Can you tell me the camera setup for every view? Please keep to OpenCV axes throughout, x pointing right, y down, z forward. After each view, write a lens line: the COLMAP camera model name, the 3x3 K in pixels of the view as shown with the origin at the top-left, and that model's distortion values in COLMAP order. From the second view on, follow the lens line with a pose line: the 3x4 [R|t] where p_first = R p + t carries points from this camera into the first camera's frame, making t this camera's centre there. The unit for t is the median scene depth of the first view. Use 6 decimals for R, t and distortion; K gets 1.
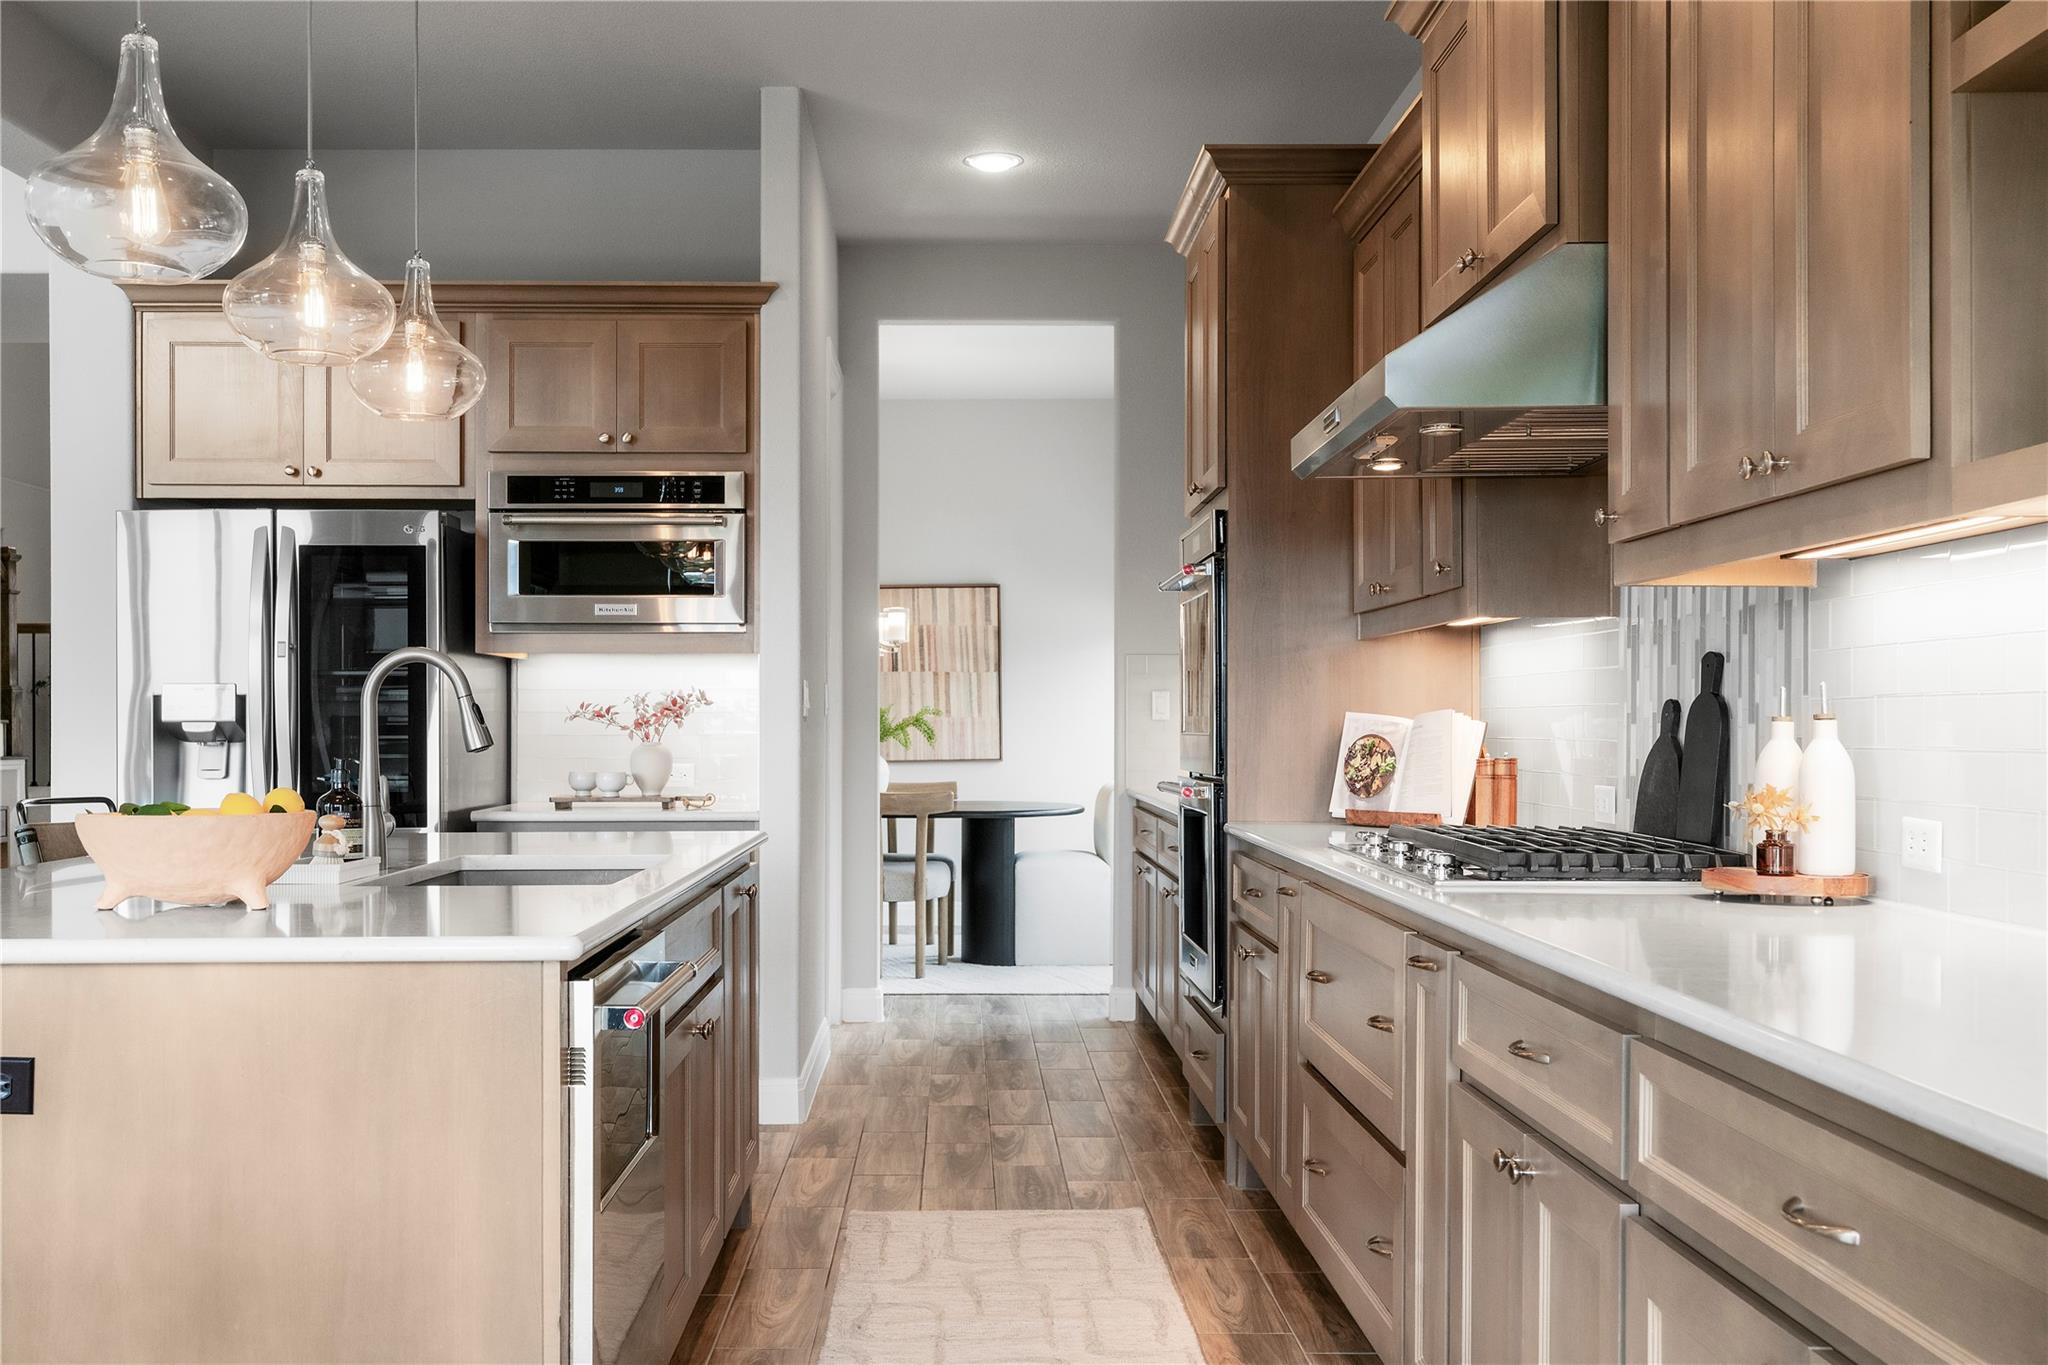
lens RADIAL K [[1997.0, 0, 1022.1], [0, 1997.0, 735.2], [0, 0, 1]] dist [0.004316, -0.000223]
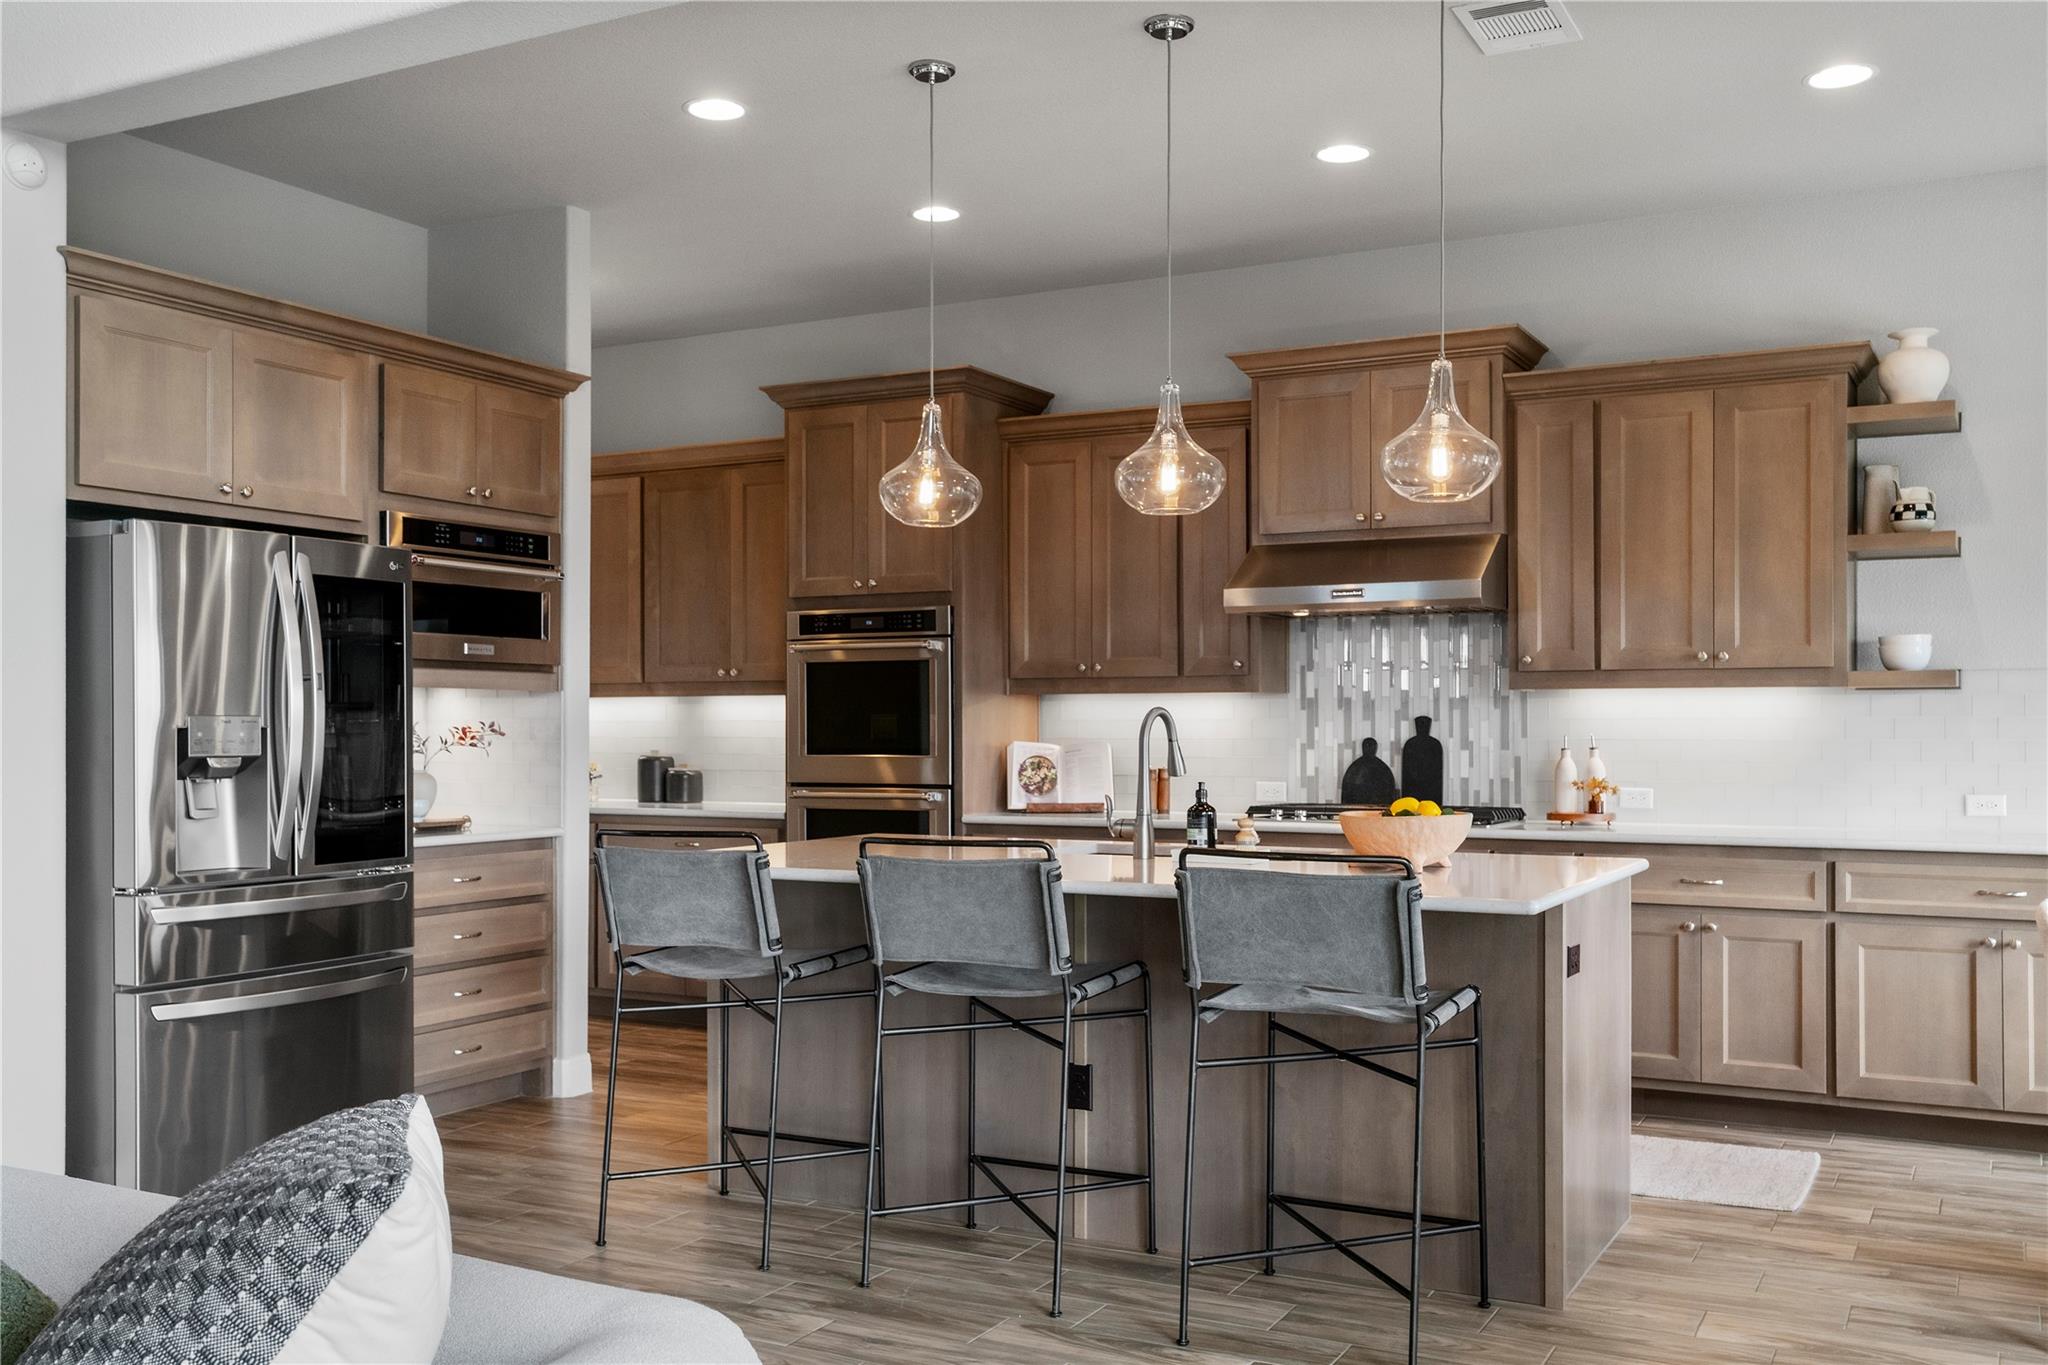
lens RADIAL K [[1830.7, 0, 1026.5], [0, 1830.7, 717.5], [0, 0, 1]] dist [0.006044, 0.001729]
pose [[0.497189, 0.005197, 0.867627, -0.924776], [0.005500, 0.999943, -0.009141, -0.014631], [-0.867625, 0.009316, 0.497132, 0.242344]]
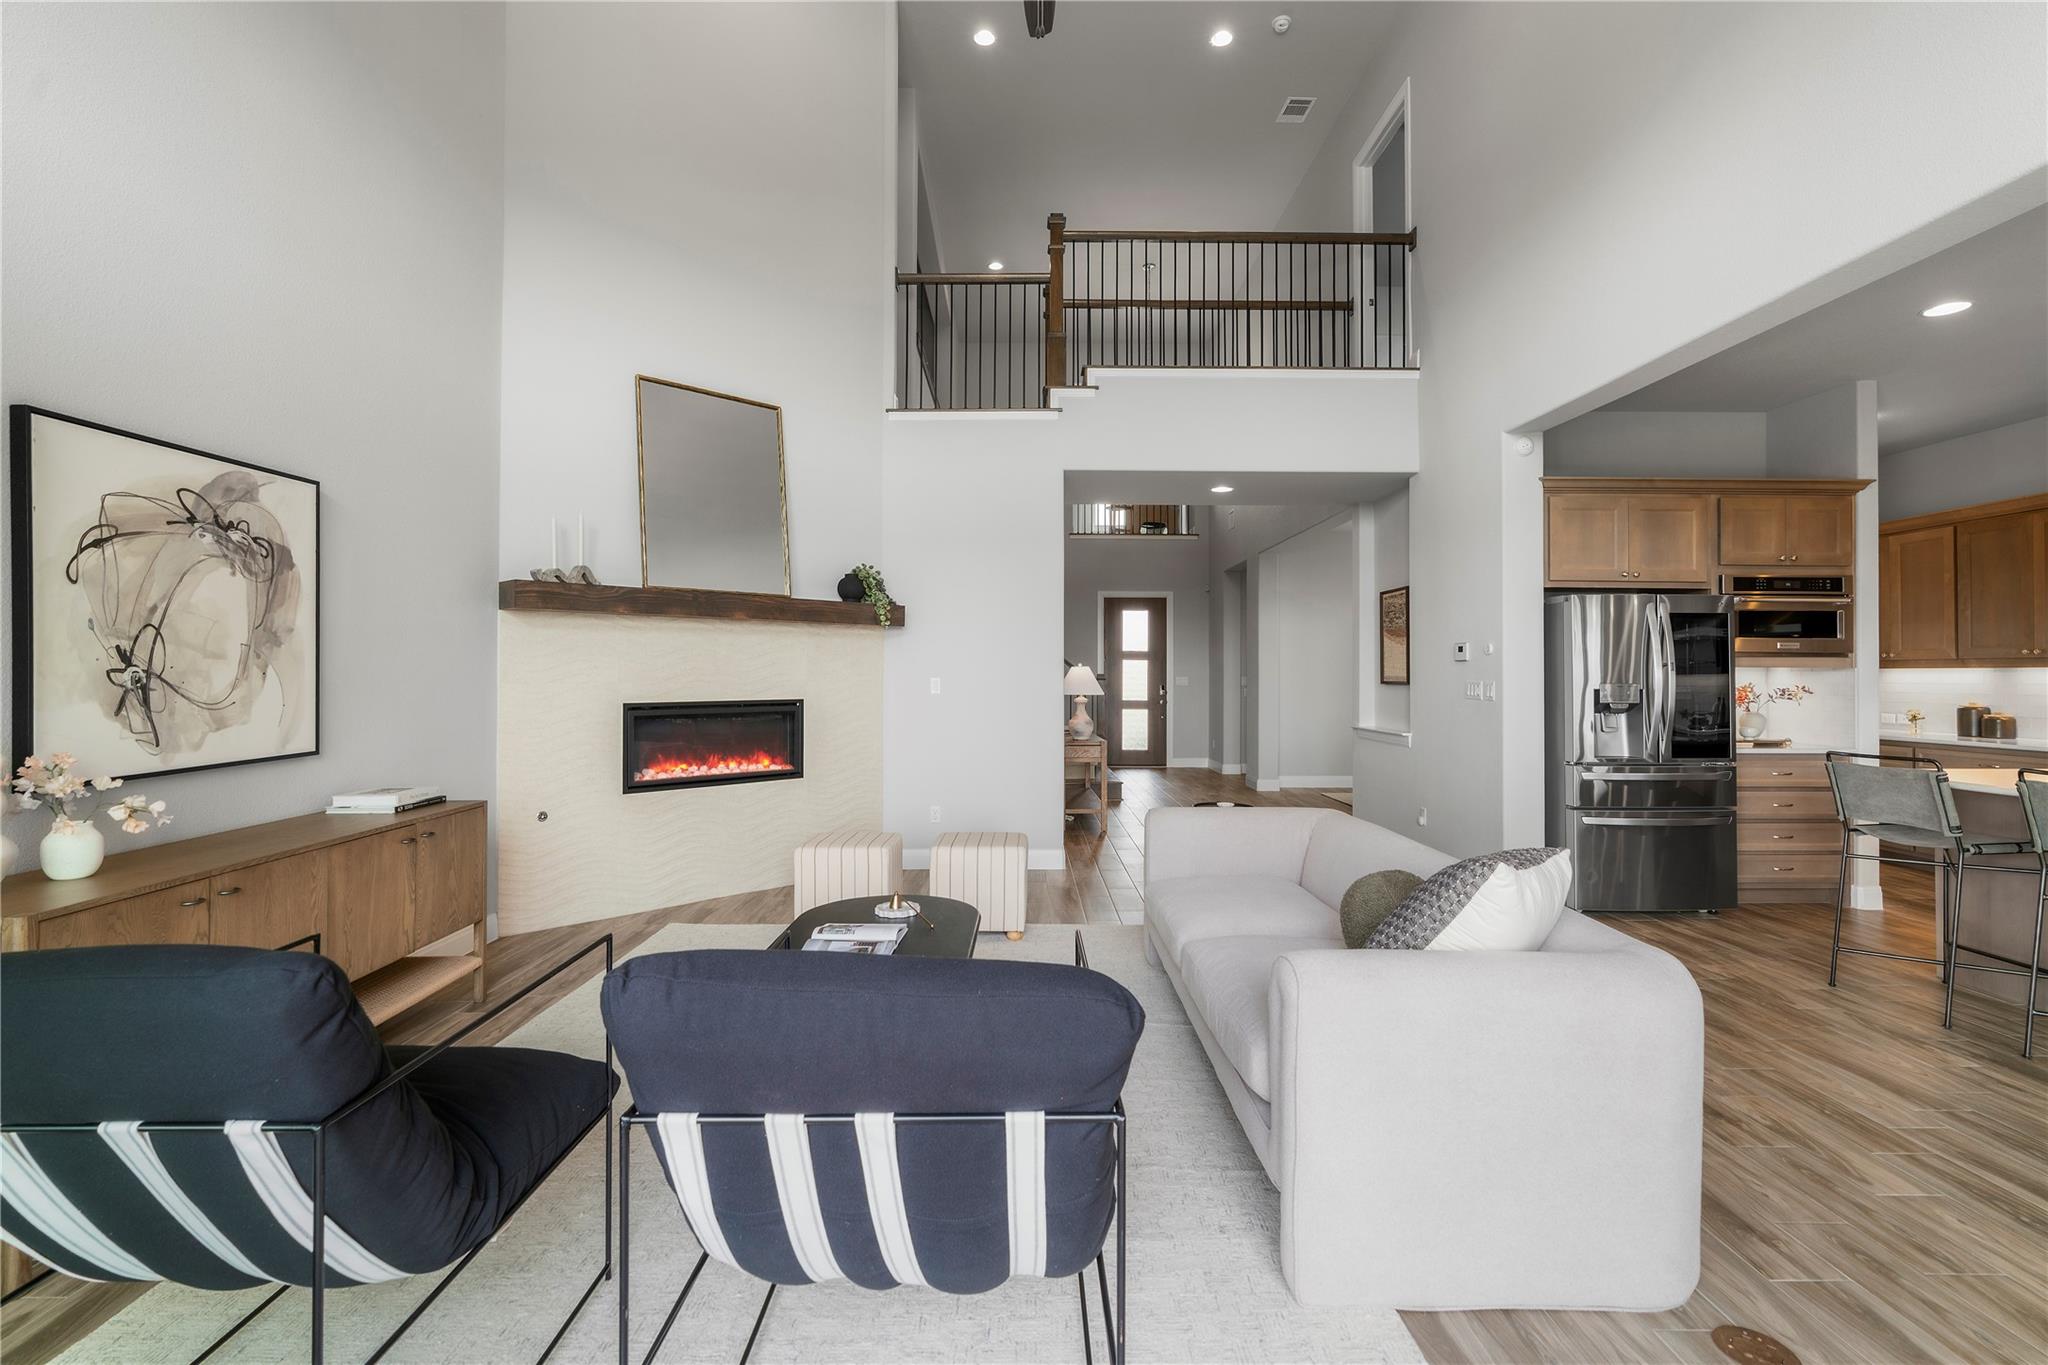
lens RADIAL K [[936.7, 0, 1024.0], [0, 936.7, 682.5], [0, 0, 1]] dist [-0.015756, 0.000036]
pose [[0.999693, 0.006373, -0.023962, -0.930031], [-0.006273, 0.999971, 0.004252, -0.025980], [0.023988, -0.004100, 0.999704, 0.074195]]
